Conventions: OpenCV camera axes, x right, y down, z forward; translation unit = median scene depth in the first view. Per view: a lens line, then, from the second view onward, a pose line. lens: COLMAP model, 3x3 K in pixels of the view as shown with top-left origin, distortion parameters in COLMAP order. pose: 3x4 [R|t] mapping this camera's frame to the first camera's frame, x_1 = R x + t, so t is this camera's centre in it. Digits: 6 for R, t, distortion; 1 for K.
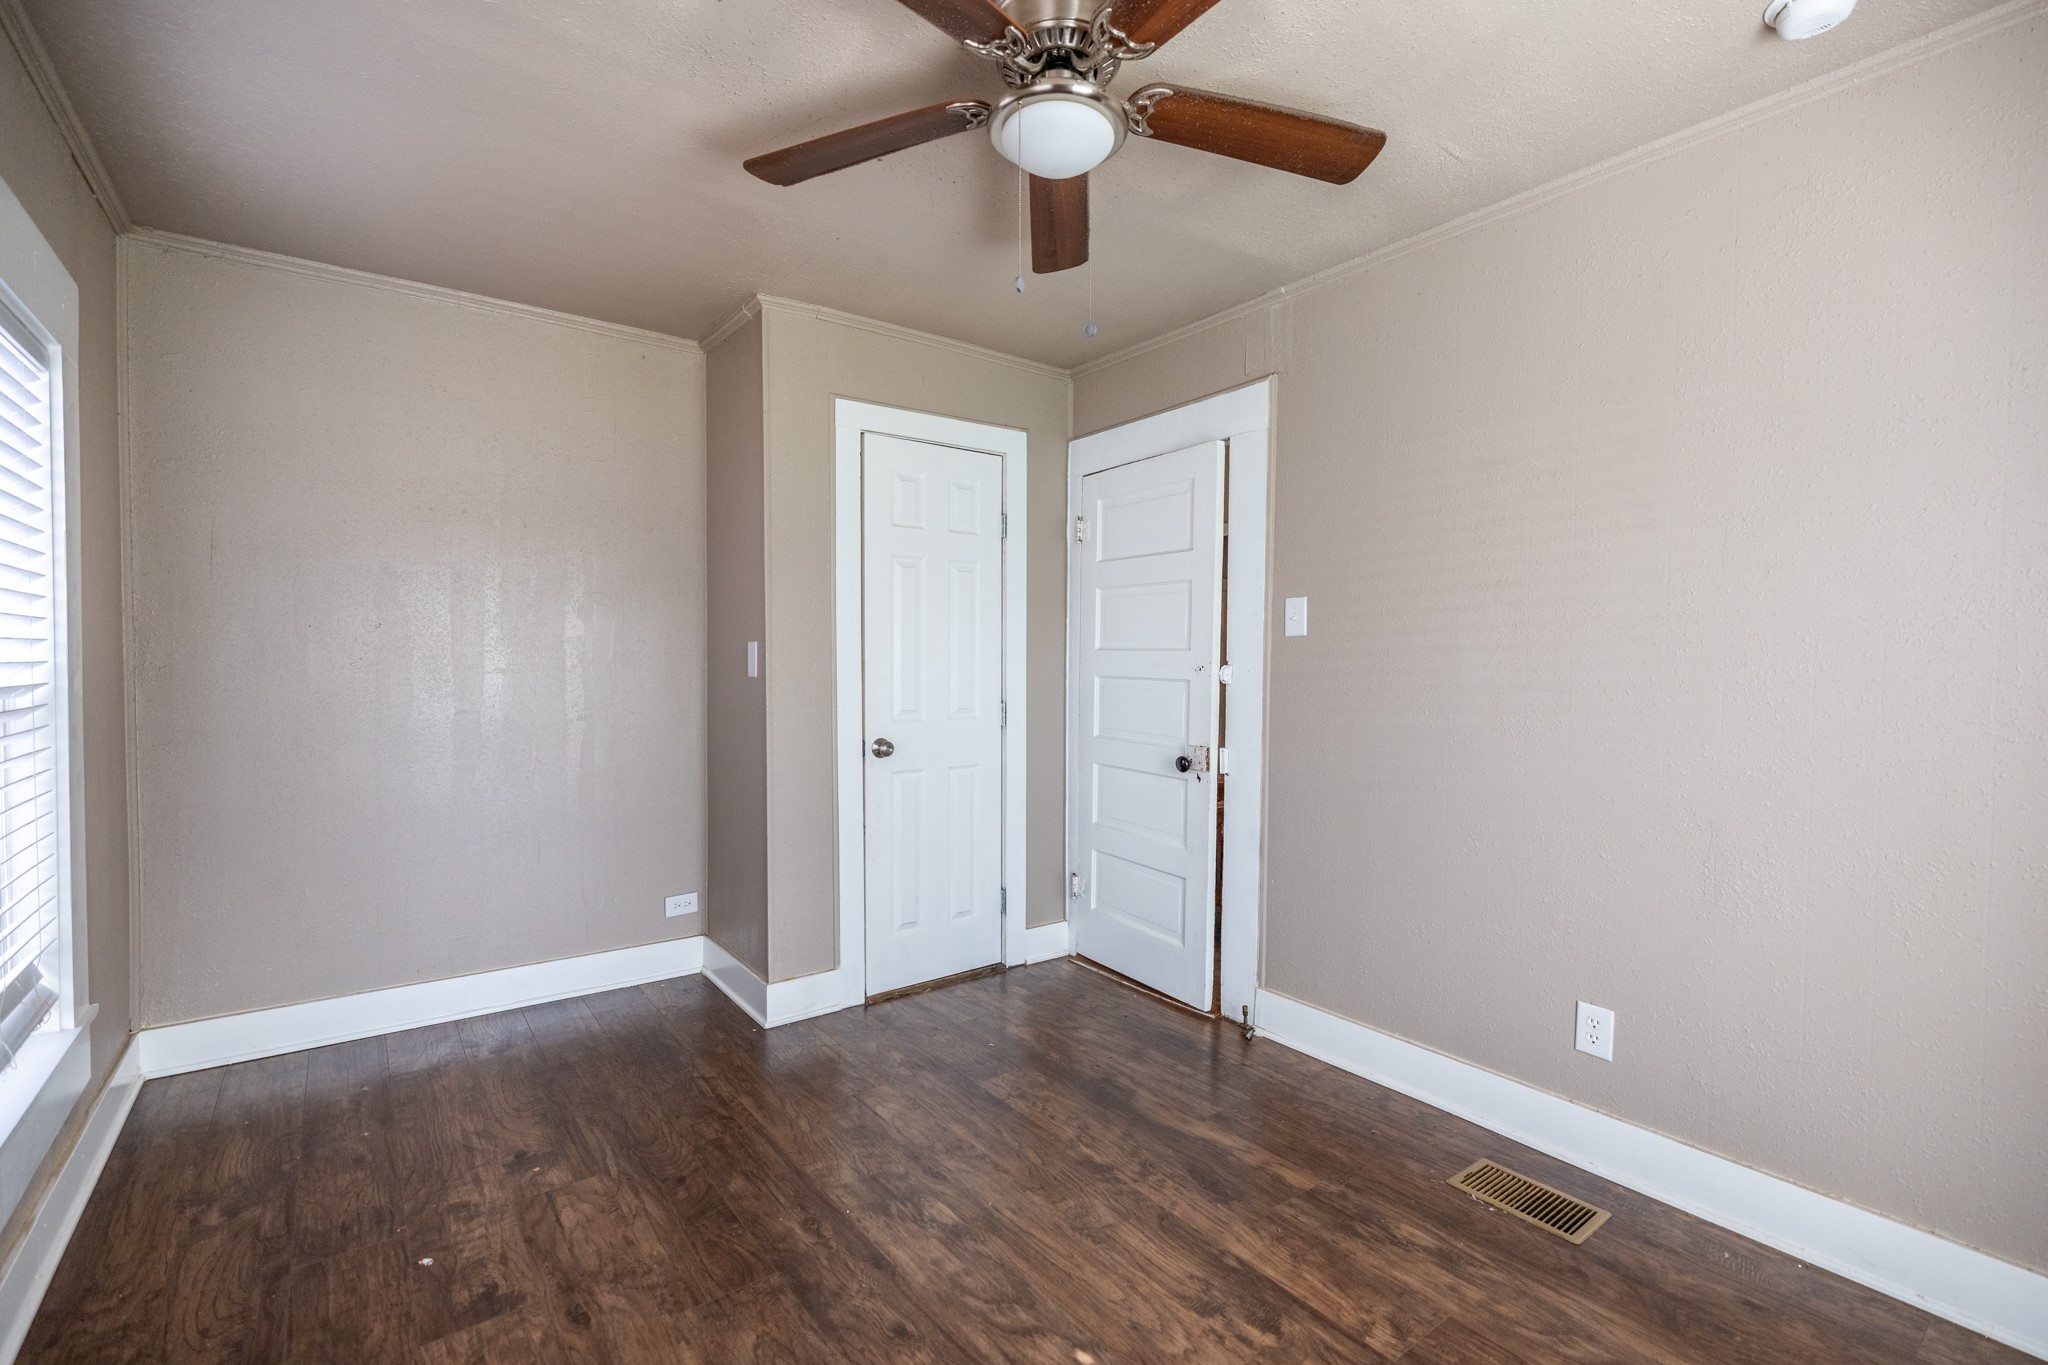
lens RADIAL K [[897.1, 0, 1023.4], [0, 897.1, 678.8], [0, 0, 1]] dist [-0.000028, 0.000062]
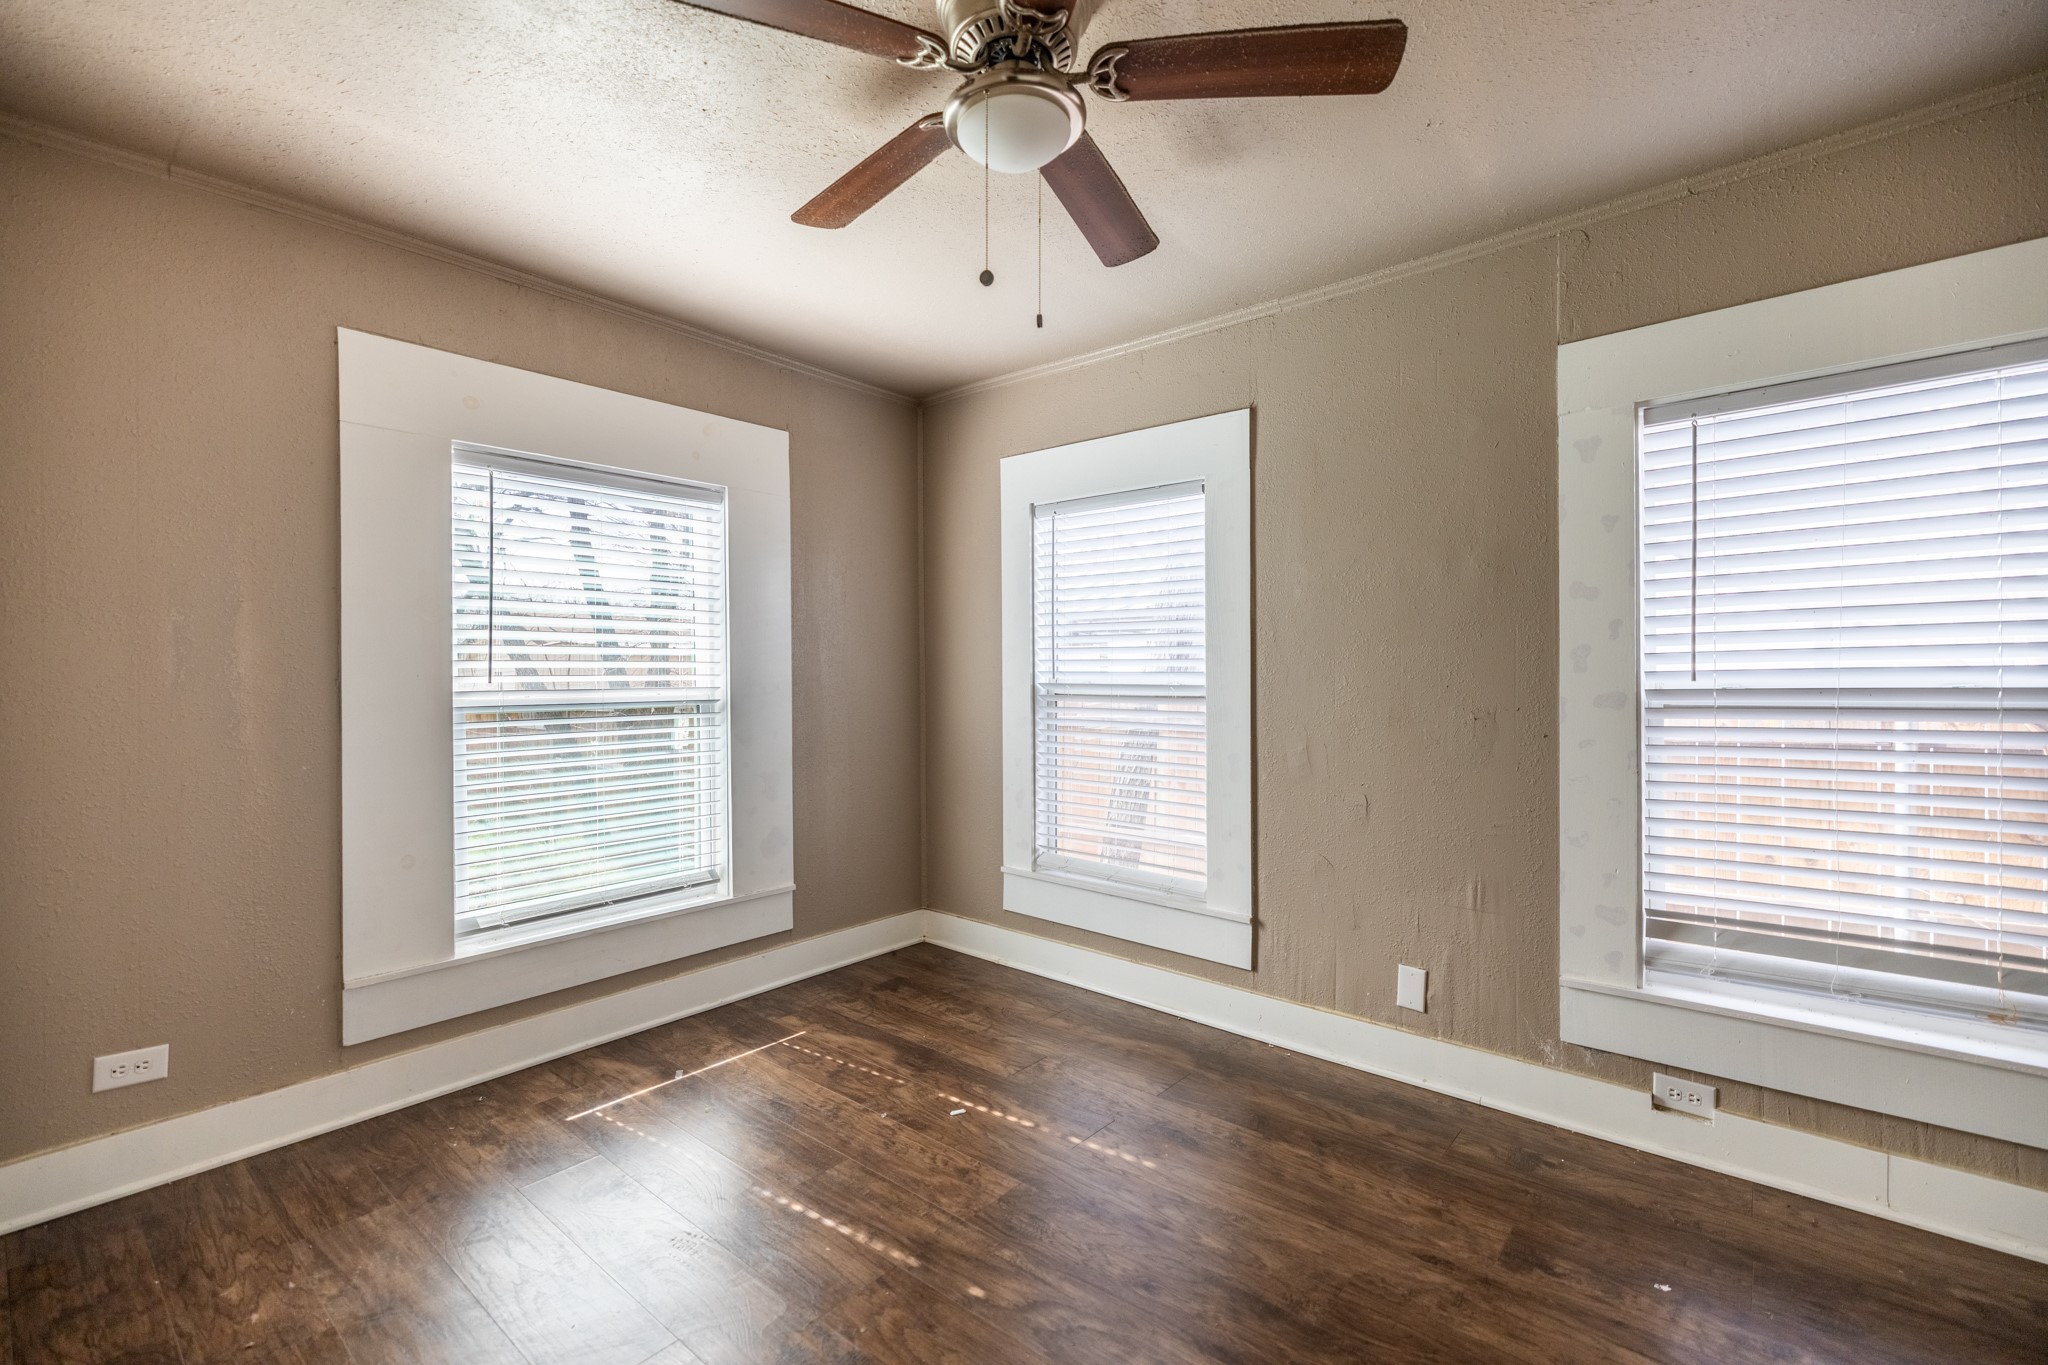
lens RADIAL K [[897.1, 0, 1024.8], [0, 897.1, 681.1], [0, 0, 1]] dist [-0.000028, 0.000062]
pose [[-0.977776, 0.000628, -0.209652, 0.222964], [-0.002824, 0.999865, 0.016163, -0.016330], [0.209634, 0.016396, -0.977642, 1.926317]]
